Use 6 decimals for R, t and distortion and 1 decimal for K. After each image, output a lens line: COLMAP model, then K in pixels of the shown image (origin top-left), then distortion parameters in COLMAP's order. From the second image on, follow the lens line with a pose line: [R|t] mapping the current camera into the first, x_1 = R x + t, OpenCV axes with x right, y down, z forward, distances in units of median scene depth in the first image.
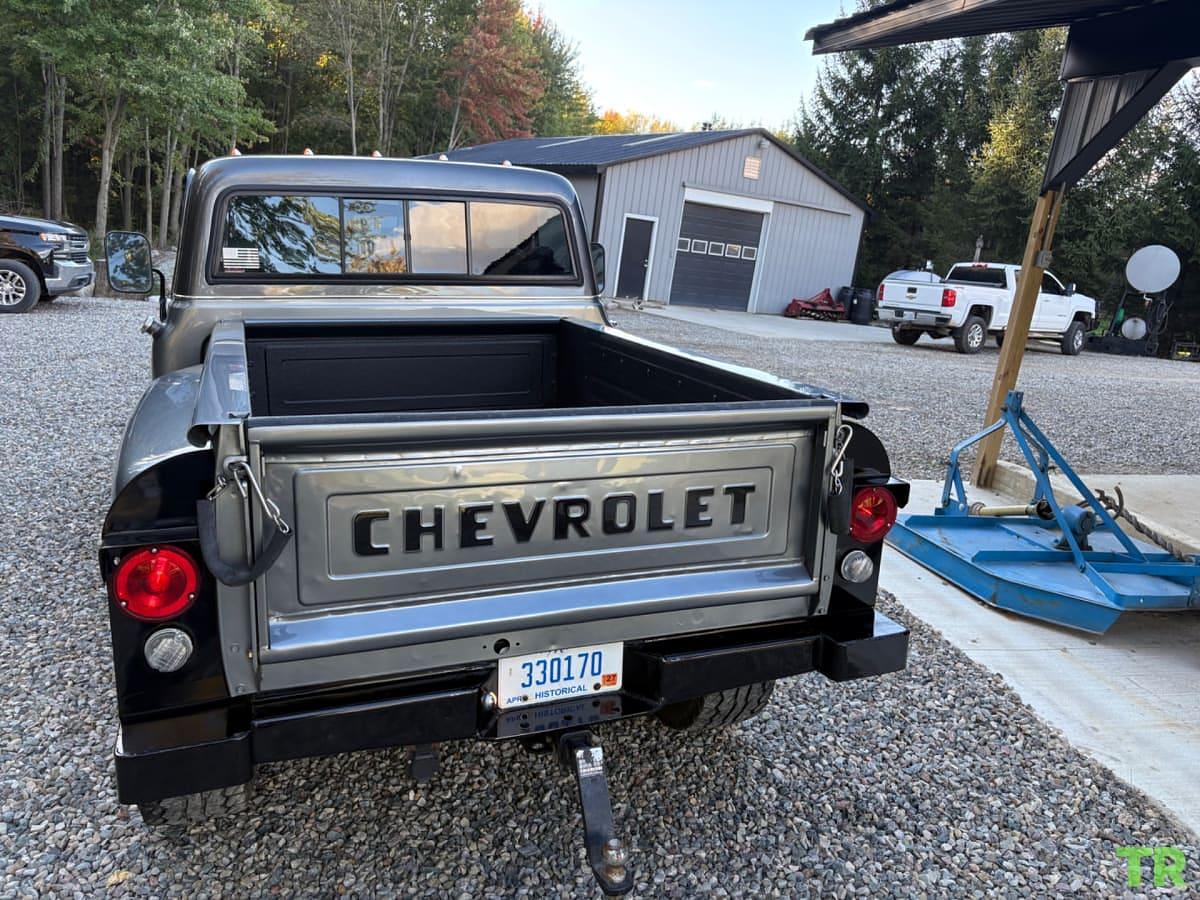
lens RADIAL K [[915.4, 0, 605.7], [0, 915.4, 448.5], [0, 0, 1]] dist [0.054257, -0.066394]
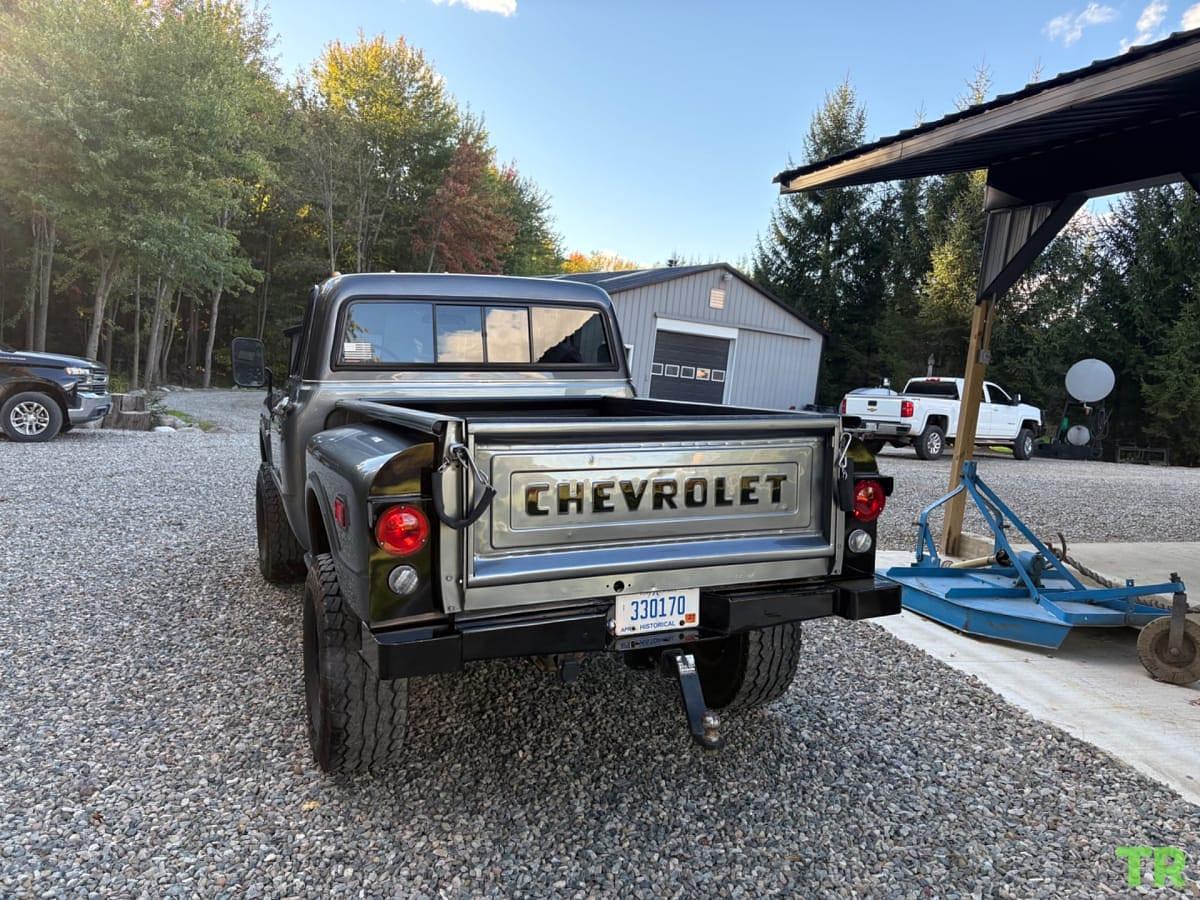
lens RADIAL K [[920.0, 0, 611.8], [0, 920.0, 447.5], [0, 0, 1]] dist [0.038558, -0.035237]
pose [[0.998679, -0.028632, 0.042673, -0.120484], [0.034457, 0.989166, -0.142698, 0.138324], [-0.038125, 0.143980, 0.988846, -0.294924]]
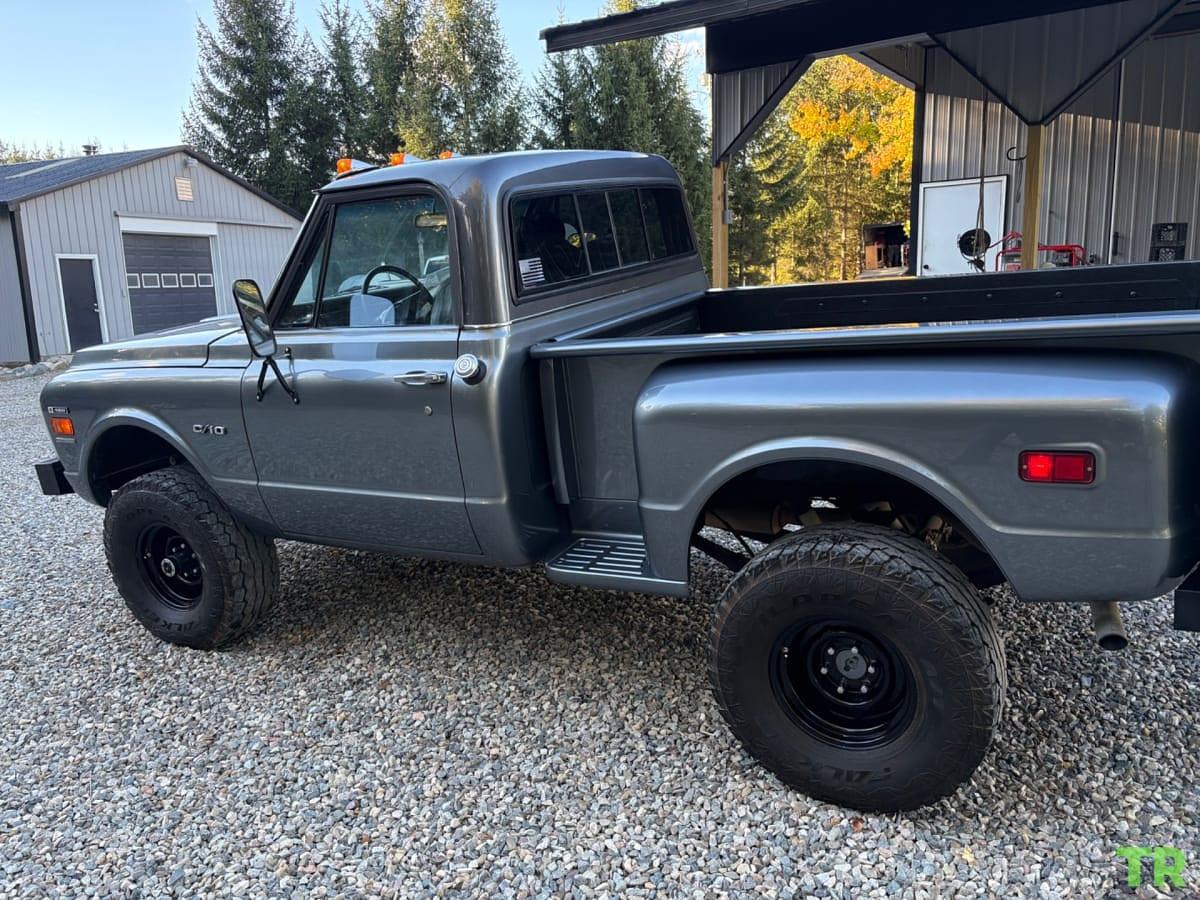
lens RADIAL K [[913.6, 0, 607.4], [0, 913.6, 447.8], [0, 0, 1]] dist [0.028226, -0.013189]
pose [[0.759435, -0.263354, 0.594898, -1.049645], [0.271794, 0.959216, 0.077666, -0.108157], [-0.591089, 0.102707, 0.800040, 0.326458]]
